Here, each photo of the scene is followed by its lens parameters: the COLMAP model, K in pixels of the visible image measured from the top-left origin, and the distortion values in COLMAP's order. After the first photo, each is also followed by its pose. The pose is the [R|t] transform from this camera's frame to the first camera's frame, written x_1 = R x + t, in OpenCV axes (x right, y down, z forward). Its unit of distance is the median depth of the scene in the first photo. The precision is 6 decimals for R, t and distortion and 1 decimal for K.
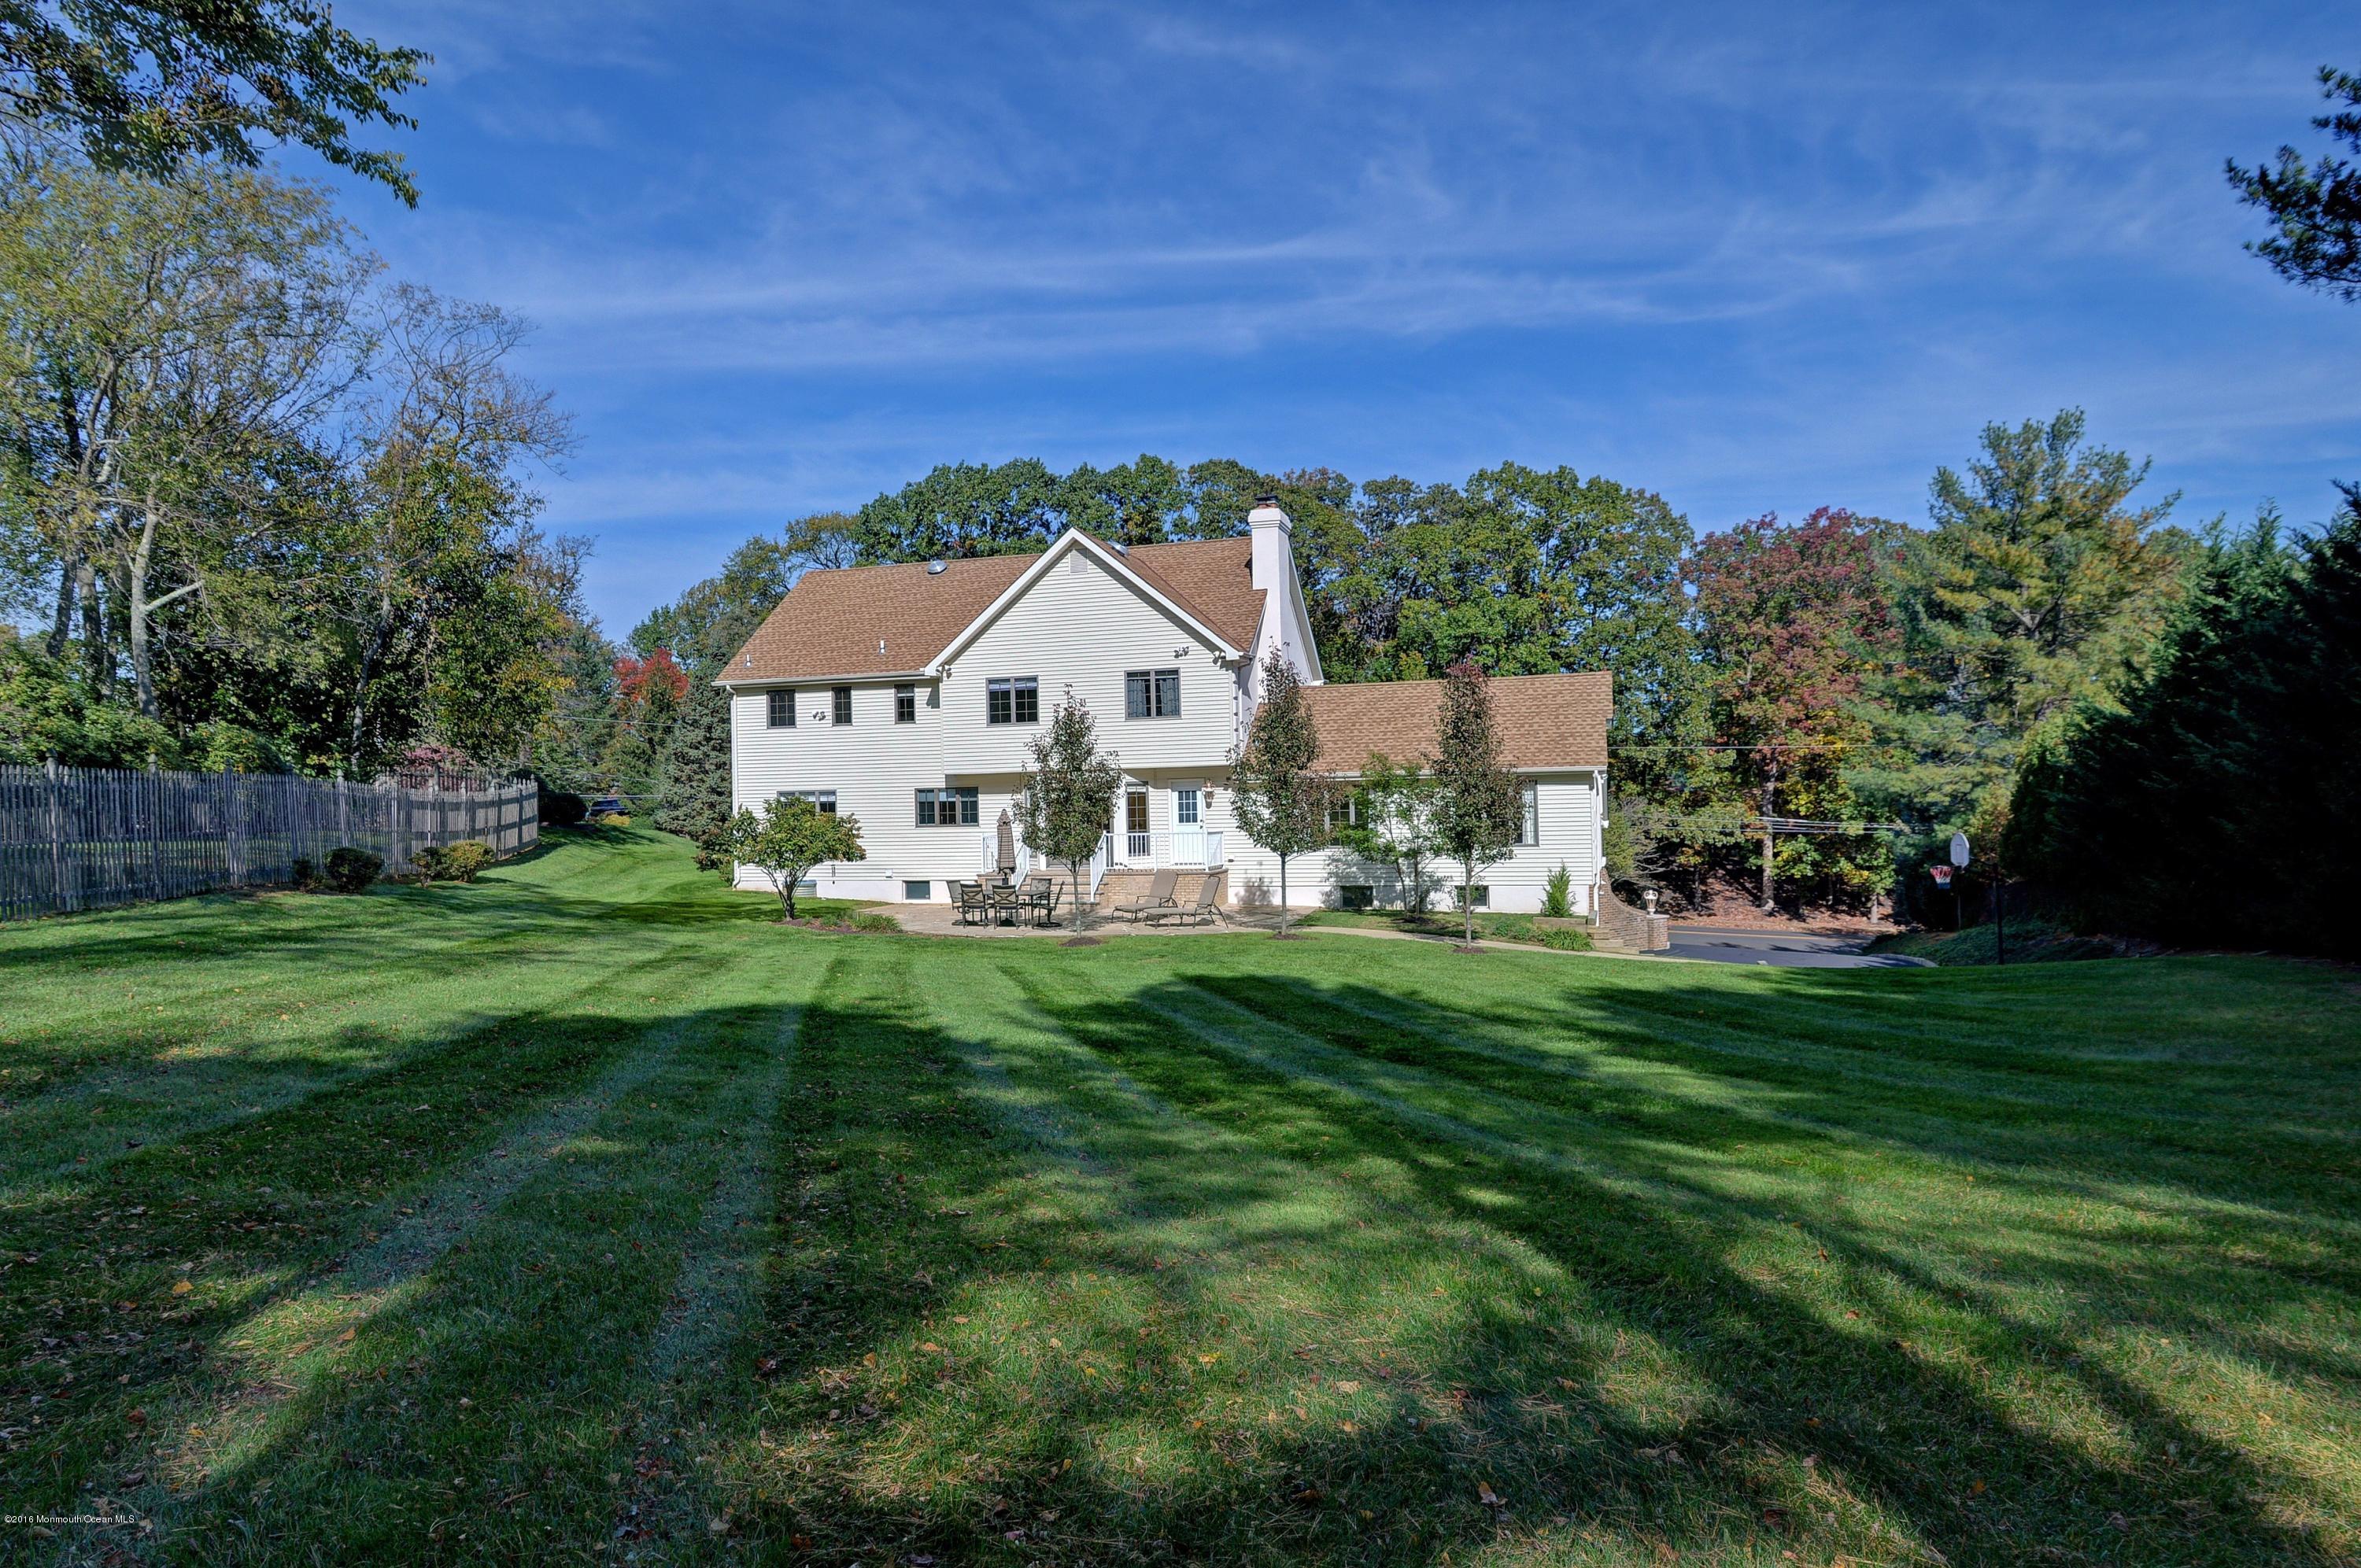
lens RADIAL K [[1114.6, 0, 1180.5], [0, 1114.6, 784.0], [0, 0, 1]] dist [-0.012858, -0.000353]
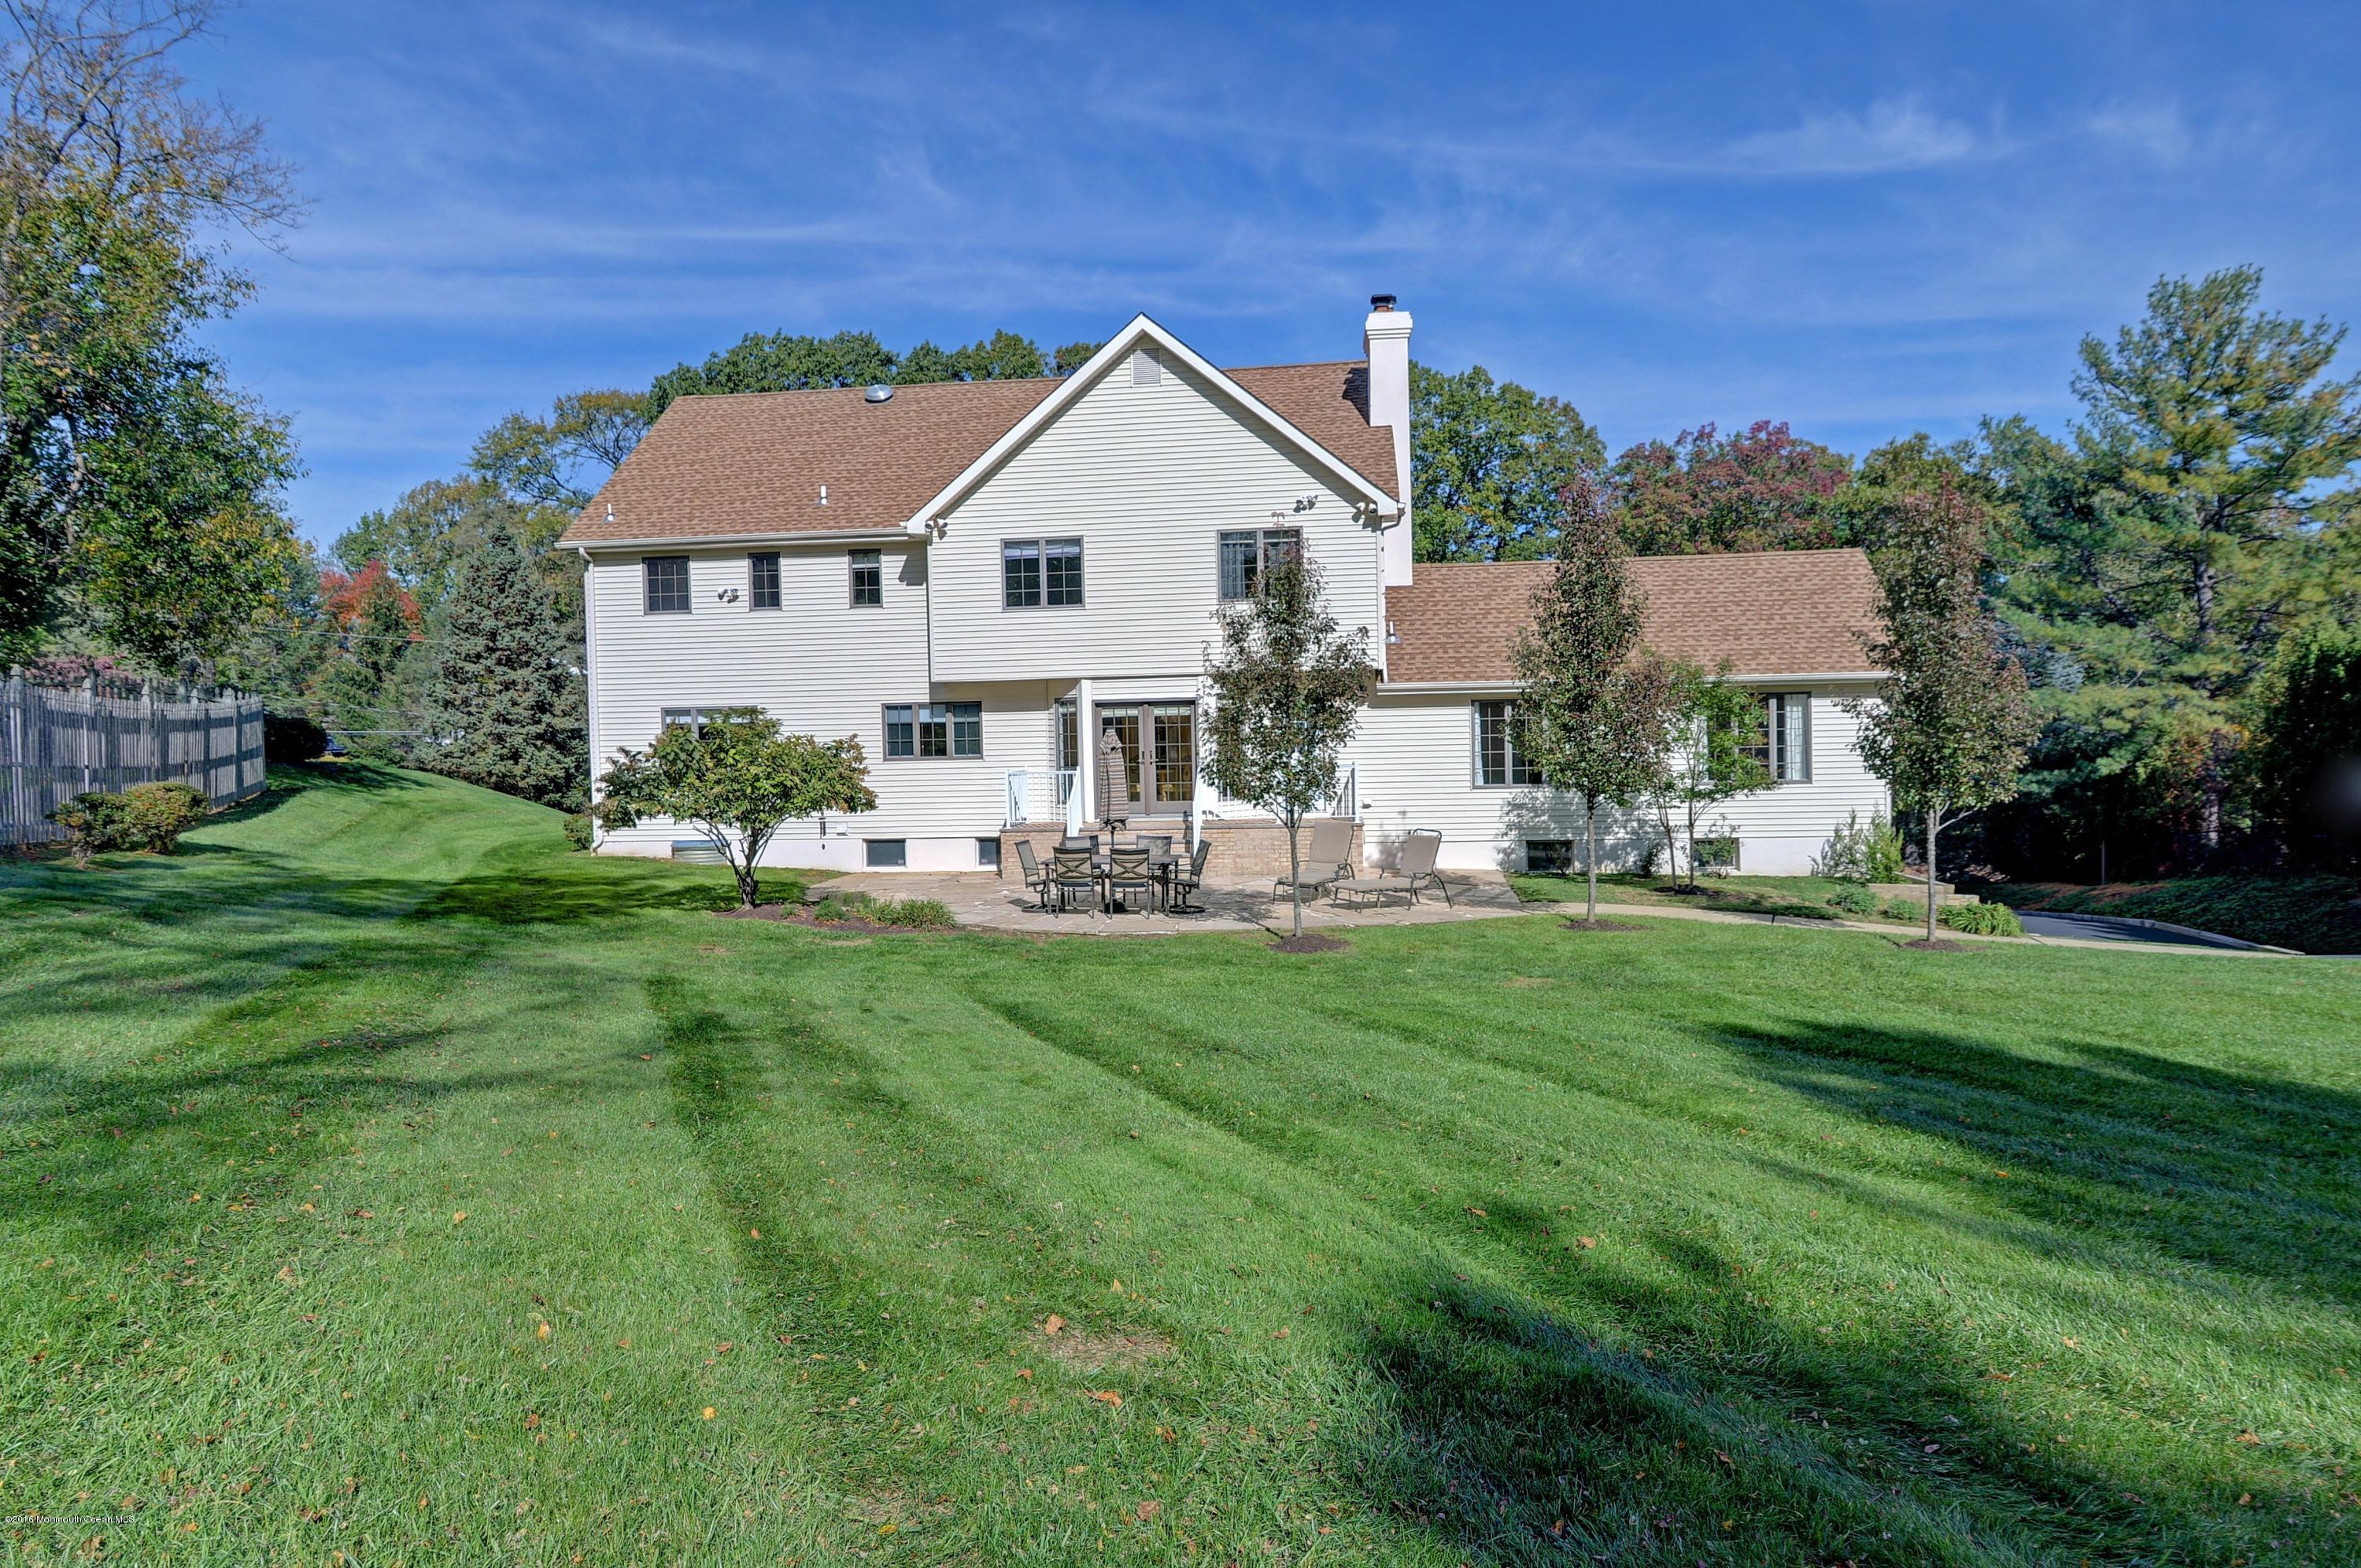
lens RADIAL K [[1182.9, 0, 1158.0], [0, 1182.9, 772.9], [0, 0, 1]] dist [-0.012152, -0.001008]
pose [[0.988582, -0.003324, 0.150649, -0.181296], [-0.002827, 0.999172, 0.040598, 0.016386], [-0.150659, -0.040561, 0.987753, 0.260990]]
